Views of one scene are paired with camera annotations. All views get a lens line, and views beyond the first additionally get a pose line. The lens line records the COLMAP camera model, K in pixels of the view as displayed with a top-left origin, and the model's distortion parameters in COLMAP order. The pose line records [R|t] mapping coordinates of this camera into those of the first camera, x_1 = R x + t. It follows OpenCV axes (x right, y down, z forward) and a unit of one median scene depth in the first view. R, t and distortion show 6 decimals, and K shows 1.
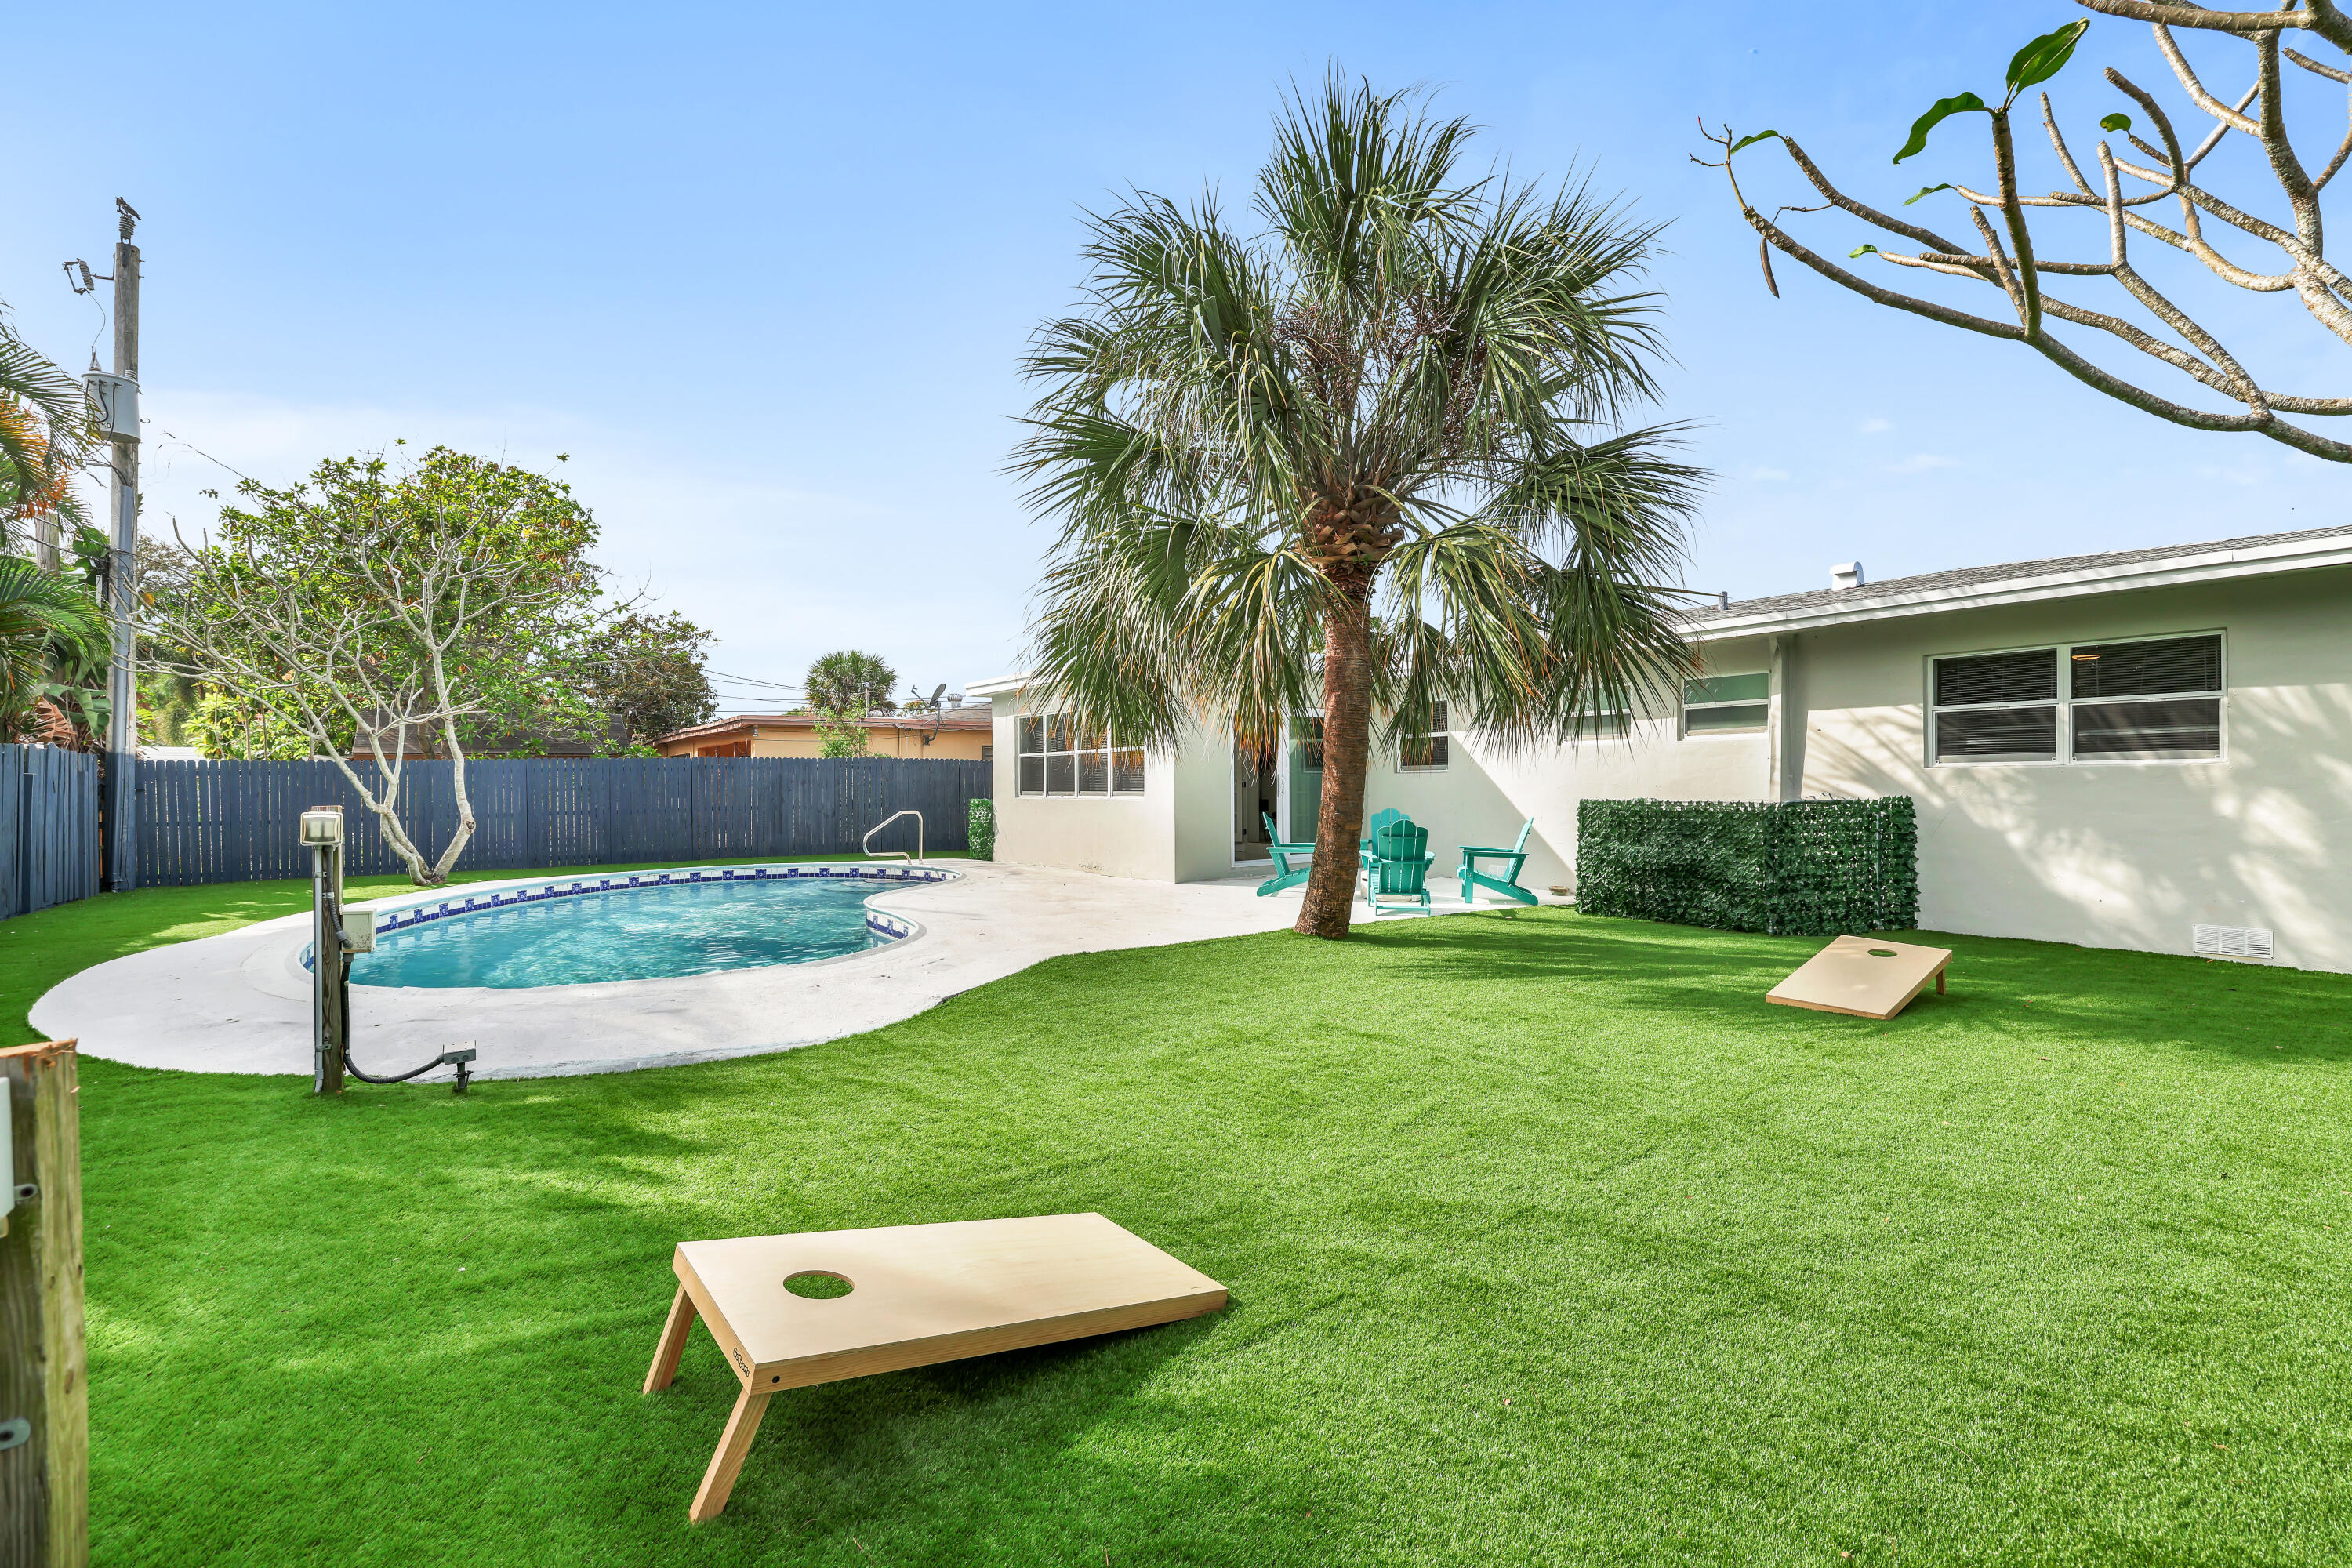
lens RADIAL K [[1021.1, 0, 1179.9], [0, 1021.1, 787.4], [0, 0, 1]] dist [-0.047976, 0.017234]
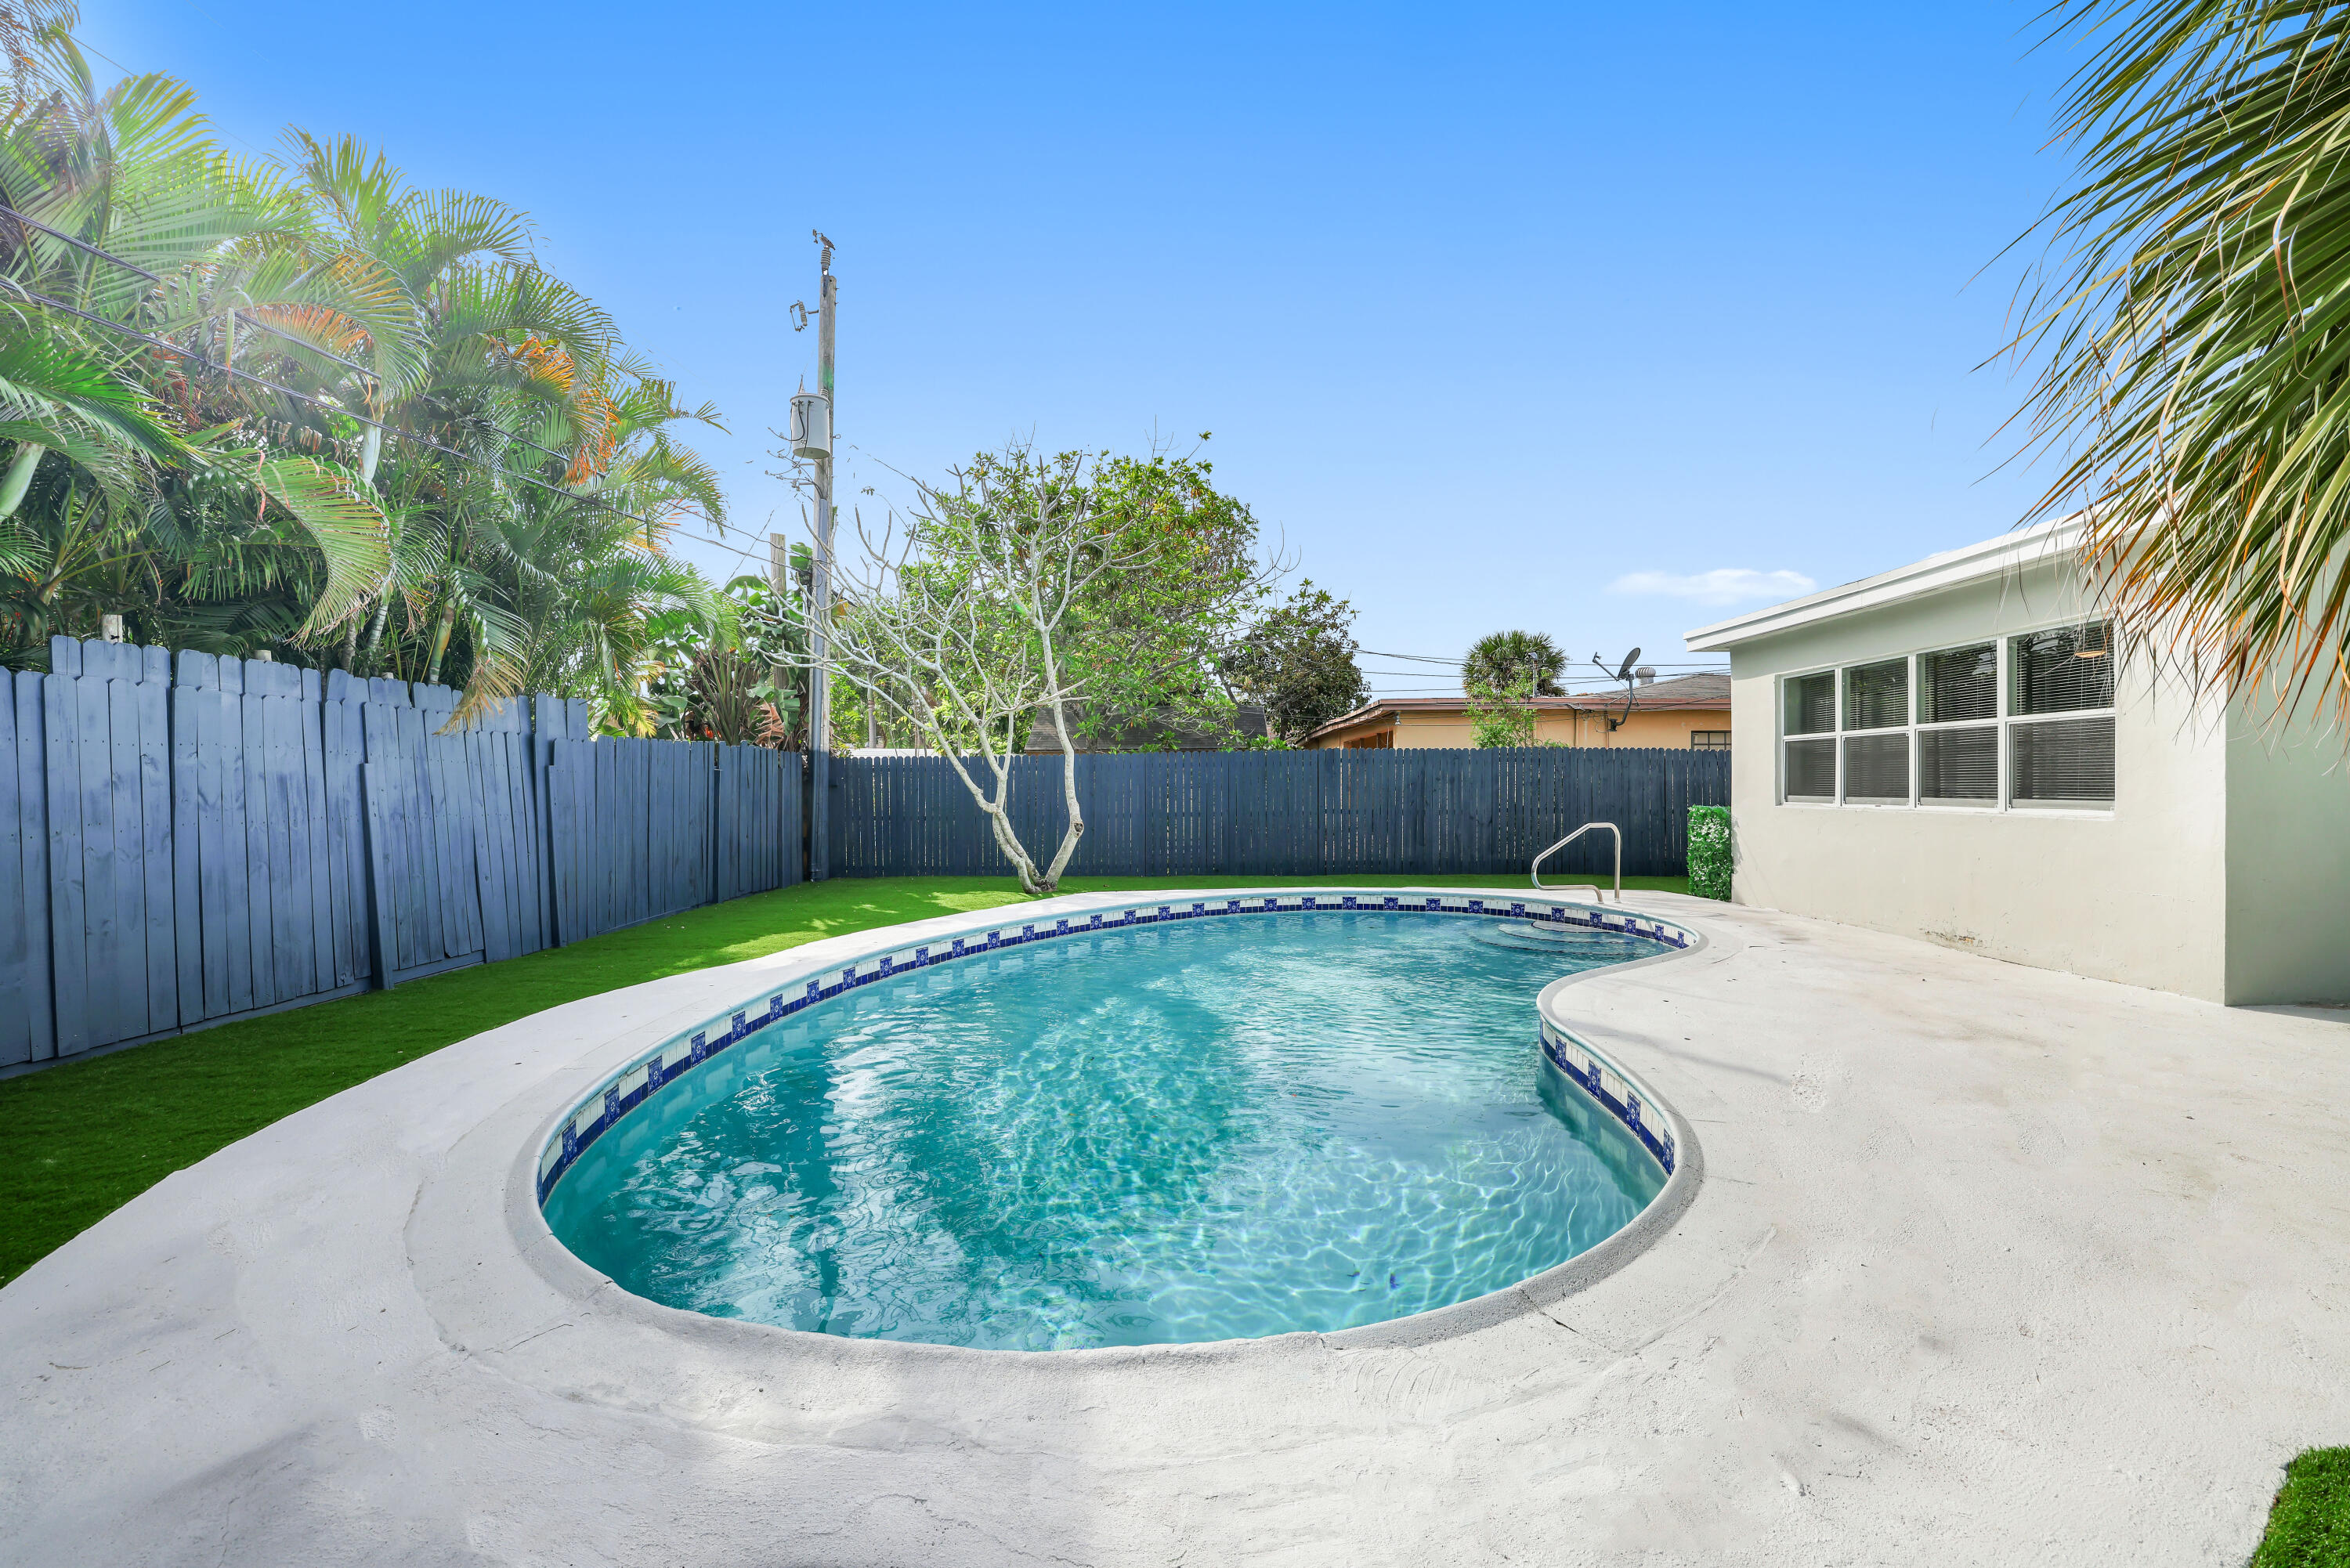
lens RADIAL K [[1020.2, 0, 1178.9], [0, 1020.2, 787.4], [0, 0, 1]] dist [-0.047976, 0.017234]
pose [[0.808314, 0.007159, -0.588708, -0.107163], [-0.005612, 0.999974, 0.004455, -0.002216], [0.588725, -0.000297, 0.808333, 0.324782]]
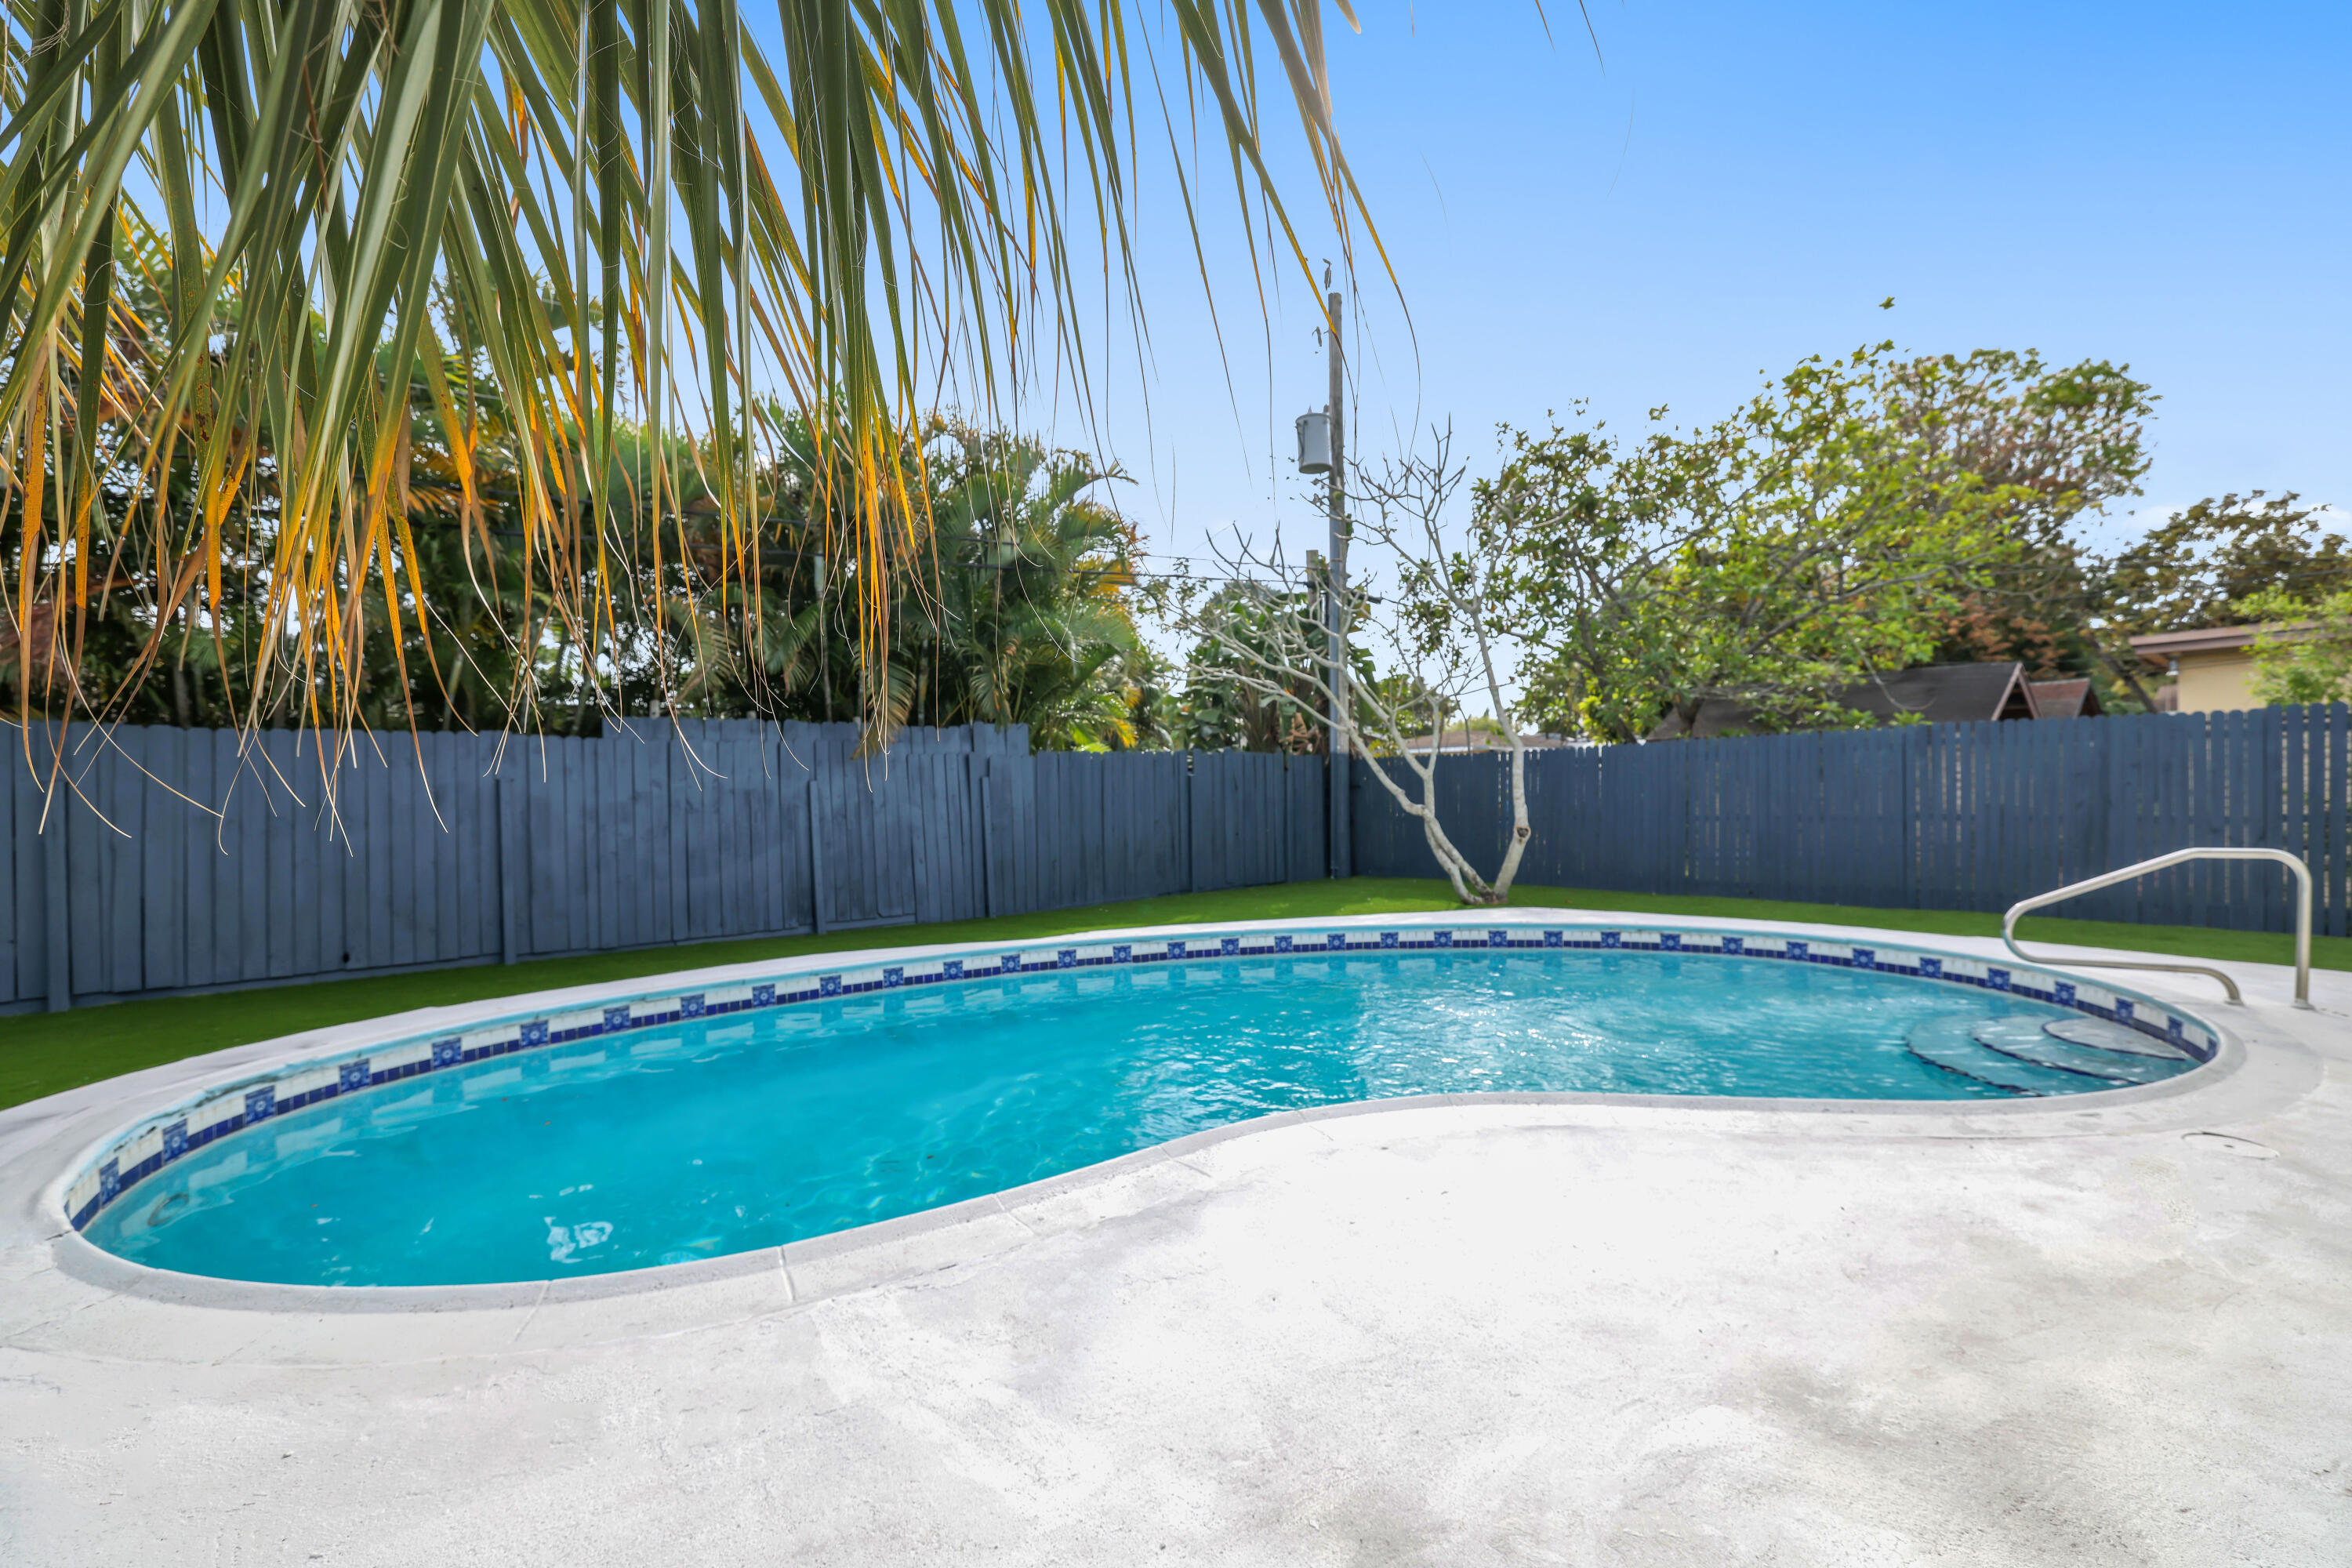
lens RADIAL K [[1021.1, 0, 1179.9], [0, 1021.1, 787.4], [0, 0, 1]] dist [-0.047976, 0.017234]
pose [[0.103770, 0.005240, -0.994587, 0.037723], [0.014029, 0.999879, 0.006731, -0.005865], [0.994502, -0.014651, 0.103684, 0.660517]]
